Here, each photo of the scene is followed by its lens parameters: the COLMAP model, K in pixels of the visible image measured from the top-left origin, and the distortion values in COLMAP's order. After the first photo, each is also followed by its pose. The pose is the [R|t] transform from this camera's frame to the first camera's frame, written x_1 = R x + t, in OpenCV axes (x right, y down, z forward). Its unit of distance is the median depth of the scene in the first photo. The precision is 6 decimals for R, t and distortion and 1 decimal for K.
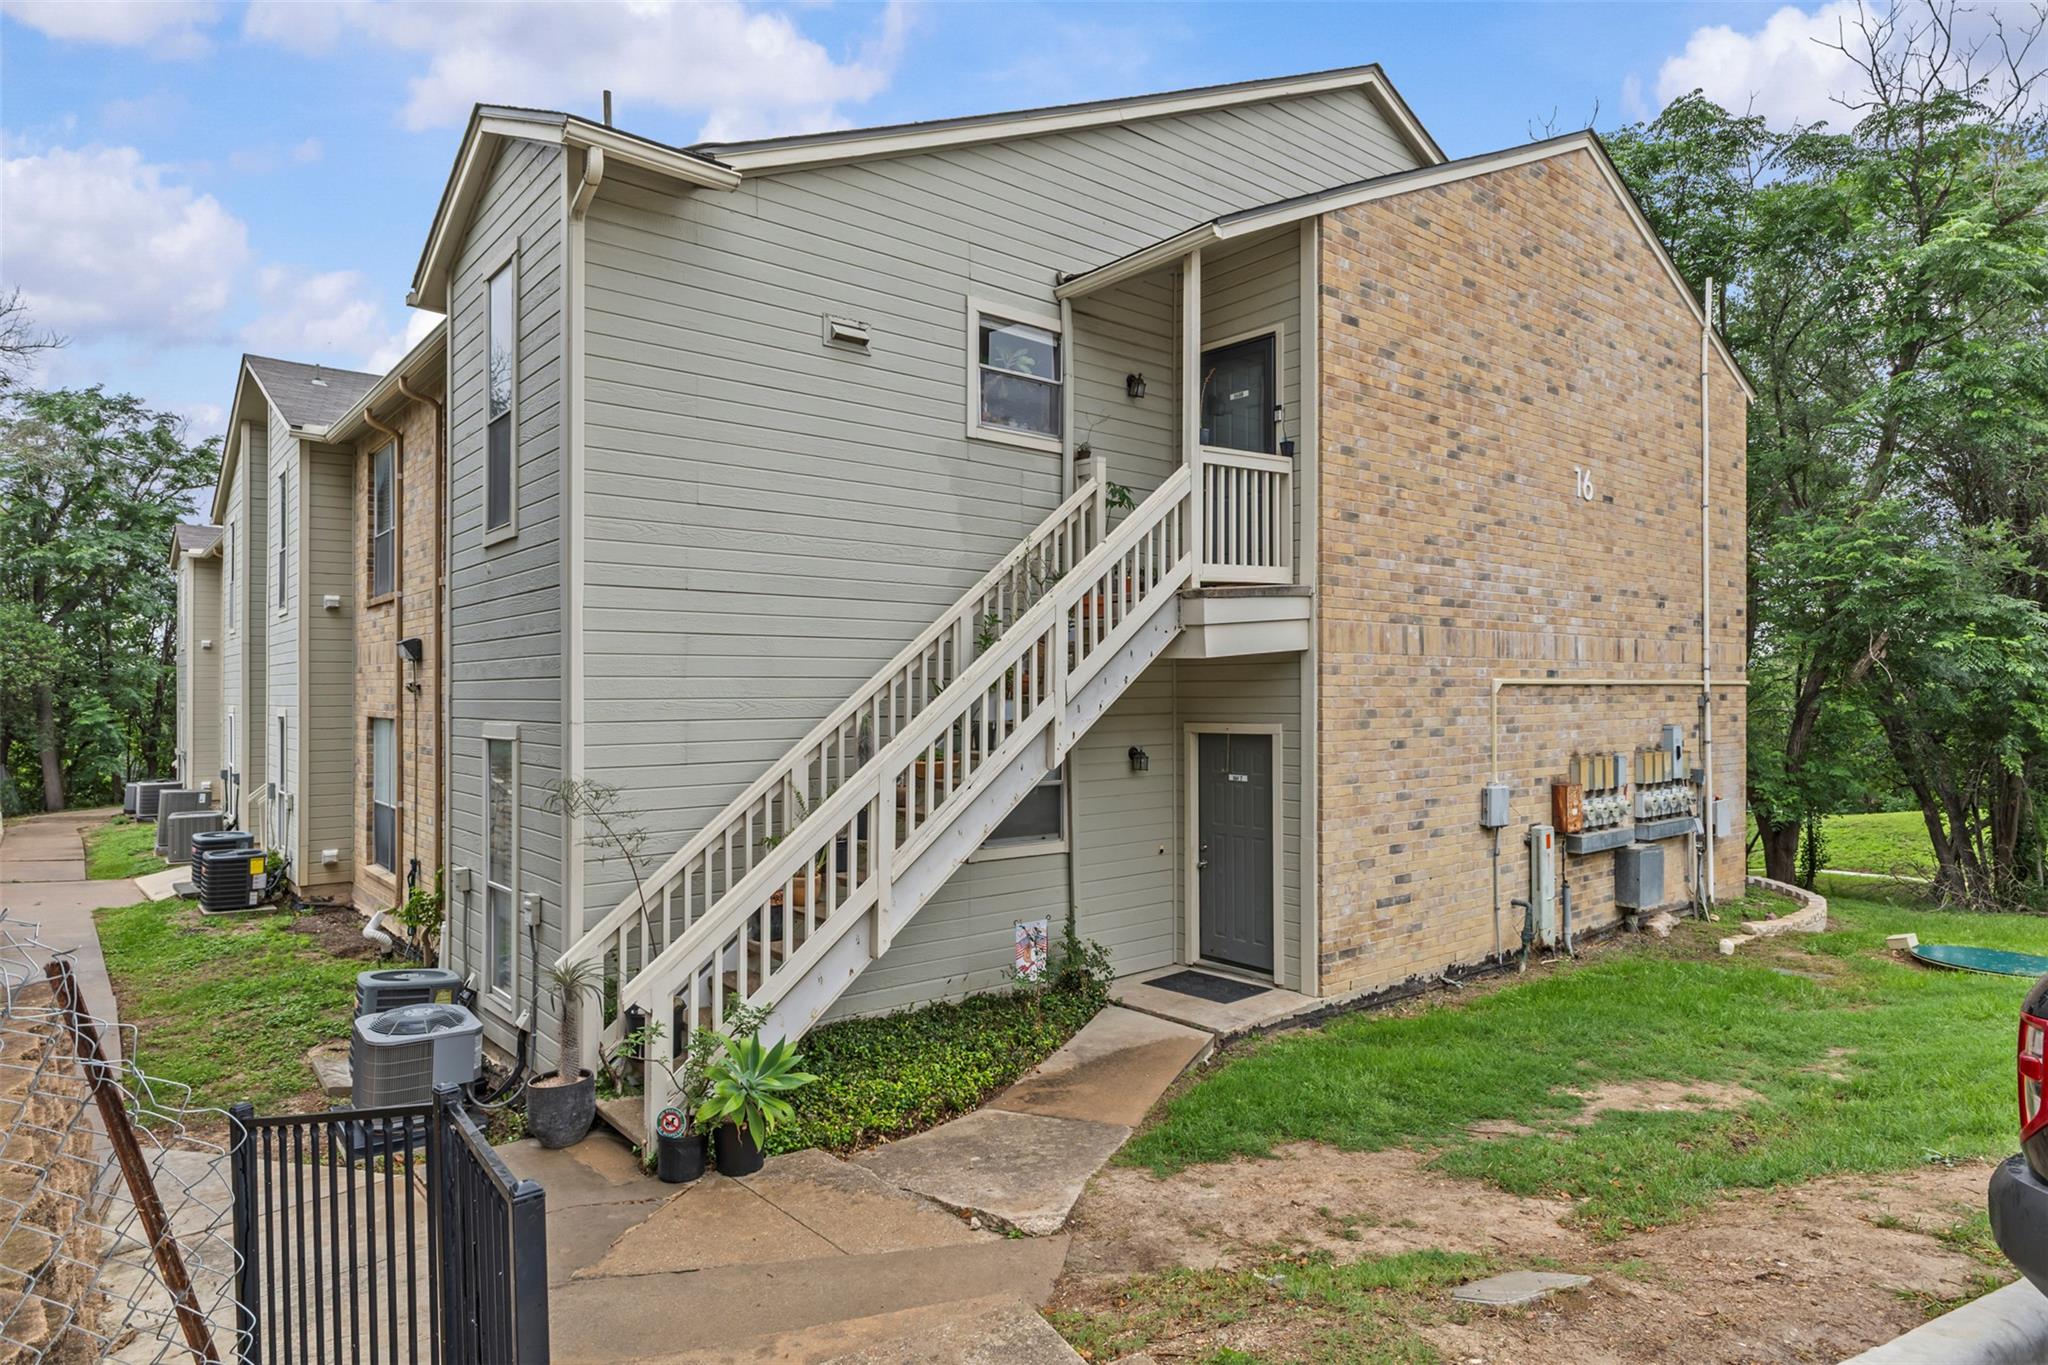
lens RADIAL K [[1168.7, 0, 1024.0], [0, 1168.7, 682.5], [0, 0, 1]] dist [0.001162, 0.000406]
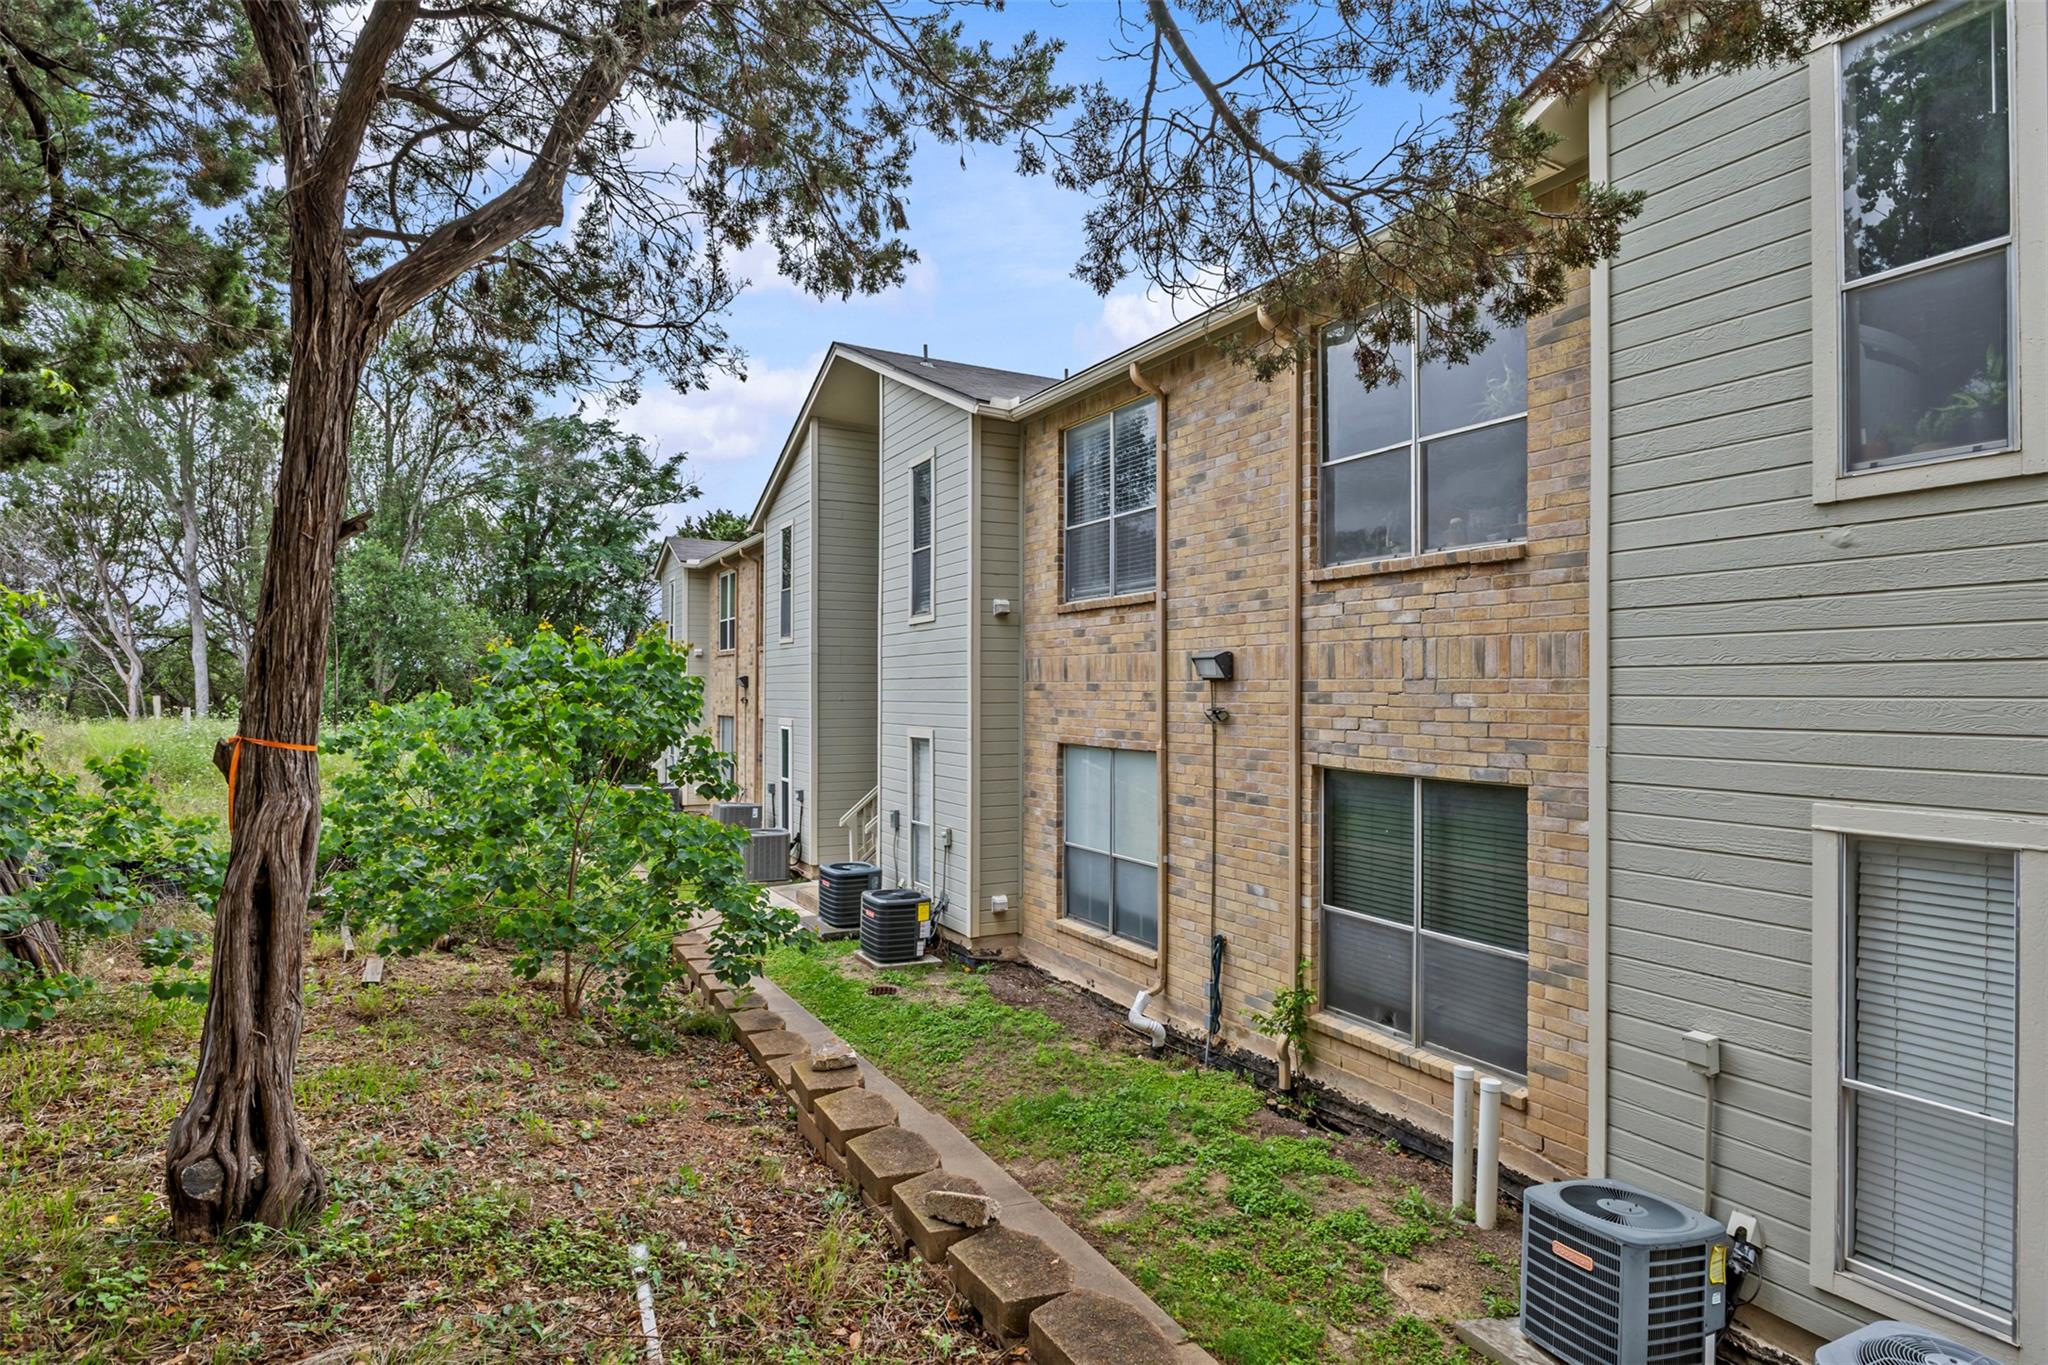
lens RADIAL K [[1097.7, 0, 1024.0], [0, 1097.7, 682.5], [0, 0, 1]] dist [-0.004874, -0.000441]
pose [[0.979537, -0.000641, -0.201261, -0.416541], [0.001002, 0.999998, 0.001693, -0.015042], [0.201259, -0.001860, 0.979536, 0.216030]]
